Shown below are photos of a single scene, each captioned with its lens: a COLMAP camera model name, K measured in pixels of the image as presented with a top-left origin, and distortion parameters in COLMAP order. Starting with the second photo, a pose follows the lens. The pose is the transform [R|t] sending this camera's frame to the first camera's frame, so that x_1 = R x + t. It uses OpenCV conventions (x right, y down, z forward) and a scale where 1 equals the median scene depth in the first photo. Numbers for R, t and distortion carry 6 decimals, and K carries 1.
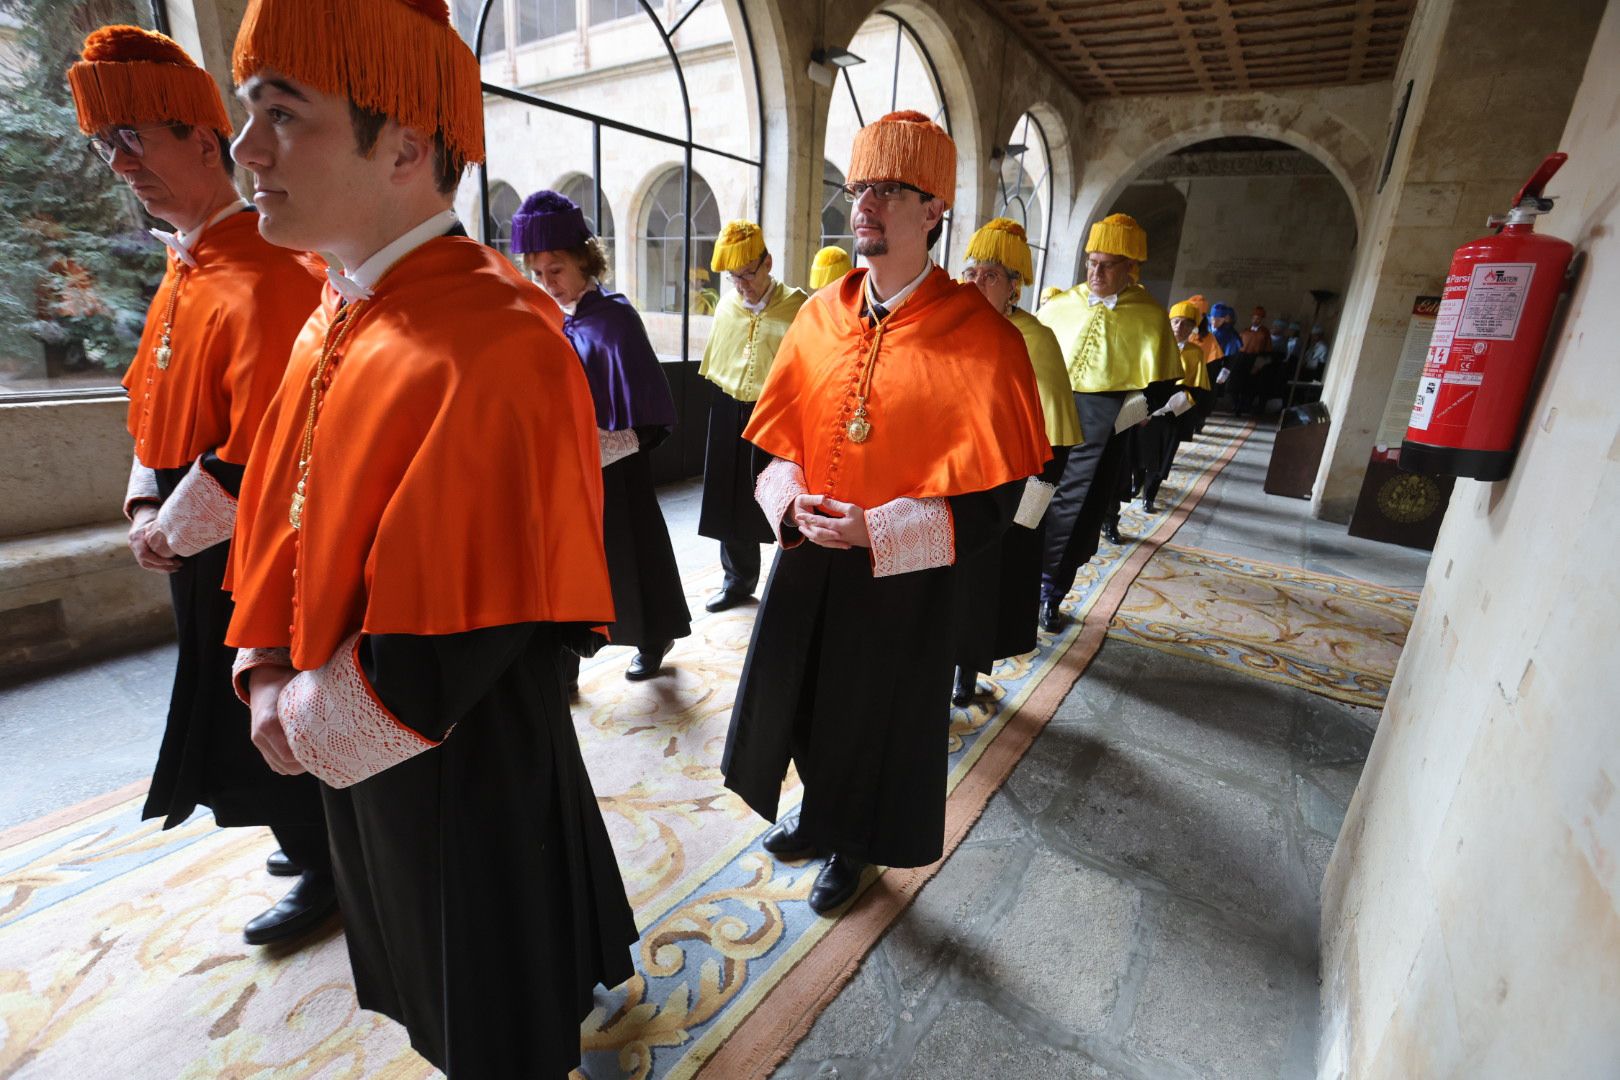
lens RADIAL K [[735.4, 0, 801.7], [0, 735.4, 542.3], [0, 0, 1]] dist [-0.066749, 0.024384]
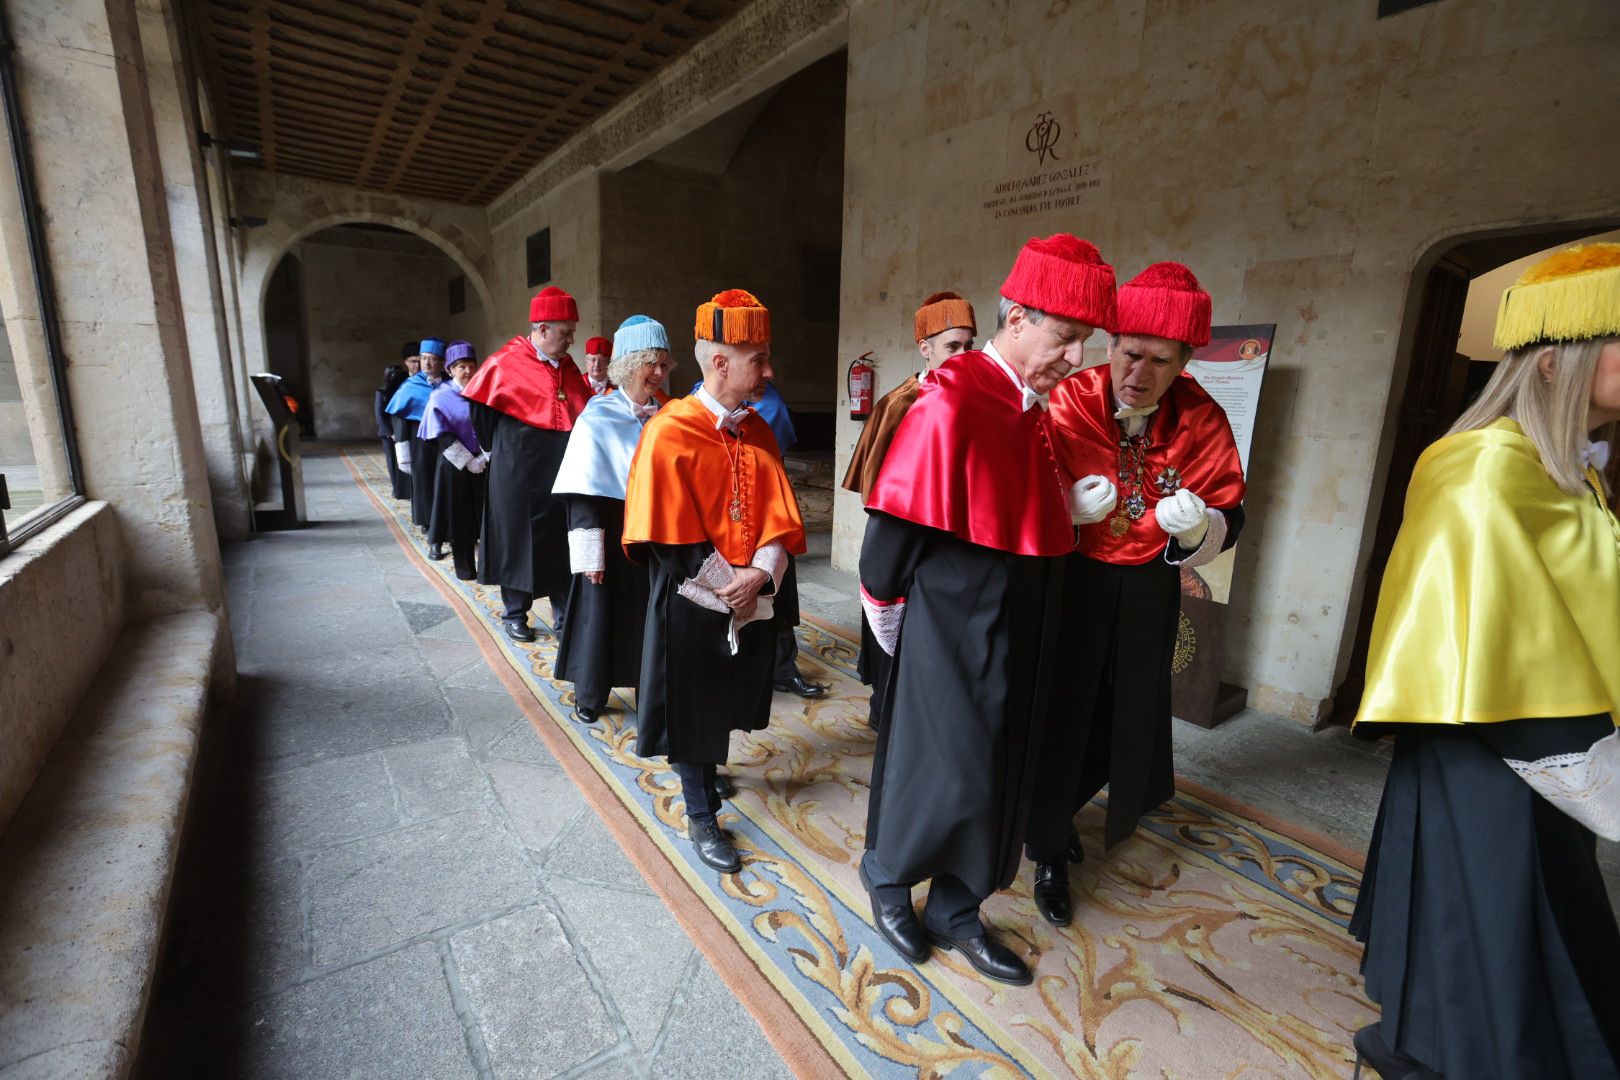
lens RADIAL K [[742.5, 0, 798.9], [0, 742.5, 542.6], [0, 0, 1]] dist [-0.073799, 0.034684]
pose [[0.345326, -0.233289, 0.909025, -0.445433], [0.281120, 0.949848, 0.136972, -0.015422], [-0.895389, 0.208245, 0.393589, -0.031782]]
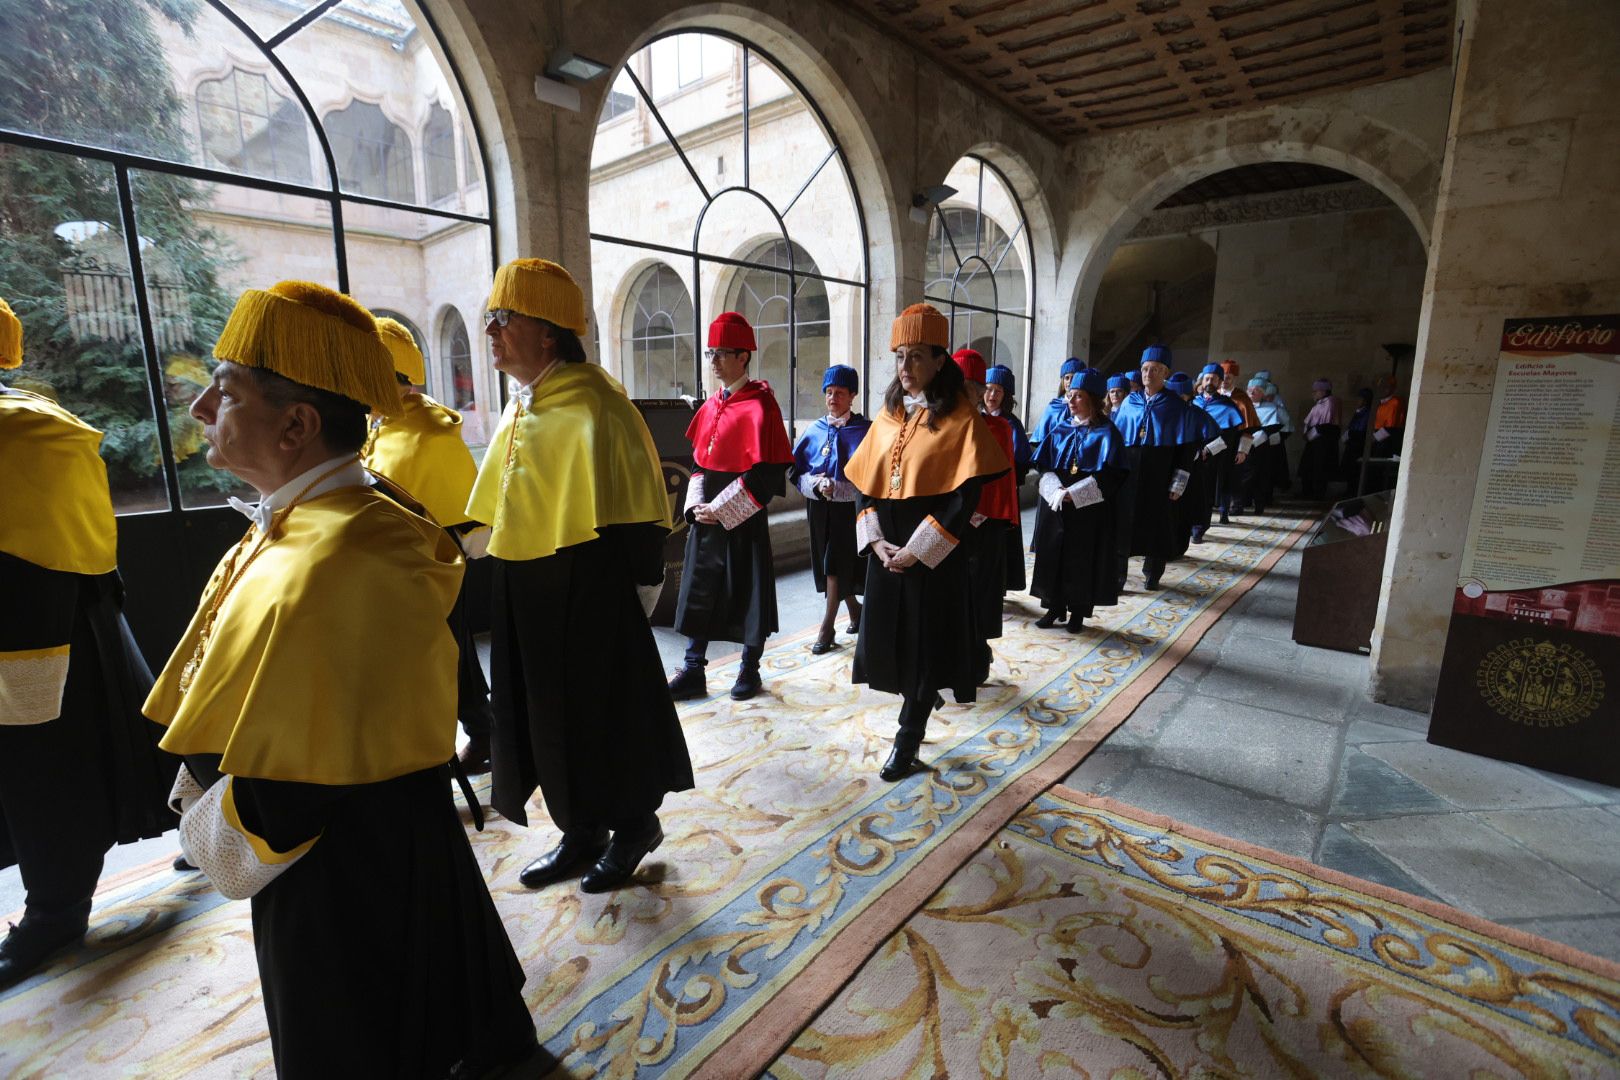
lens RADIAL K [[735.4, 0, 801.7], [0, 735.4, 542.3], [0, 0, 1]] dist [-0.066749, 0.024384]
pose [[0.992846, -0.033644, -0.114561, 0.202919], [0.019330, 0.992114, -0.123838, -0.062738], [0.117824, 0.120737, 0.985667, 0.219734]]
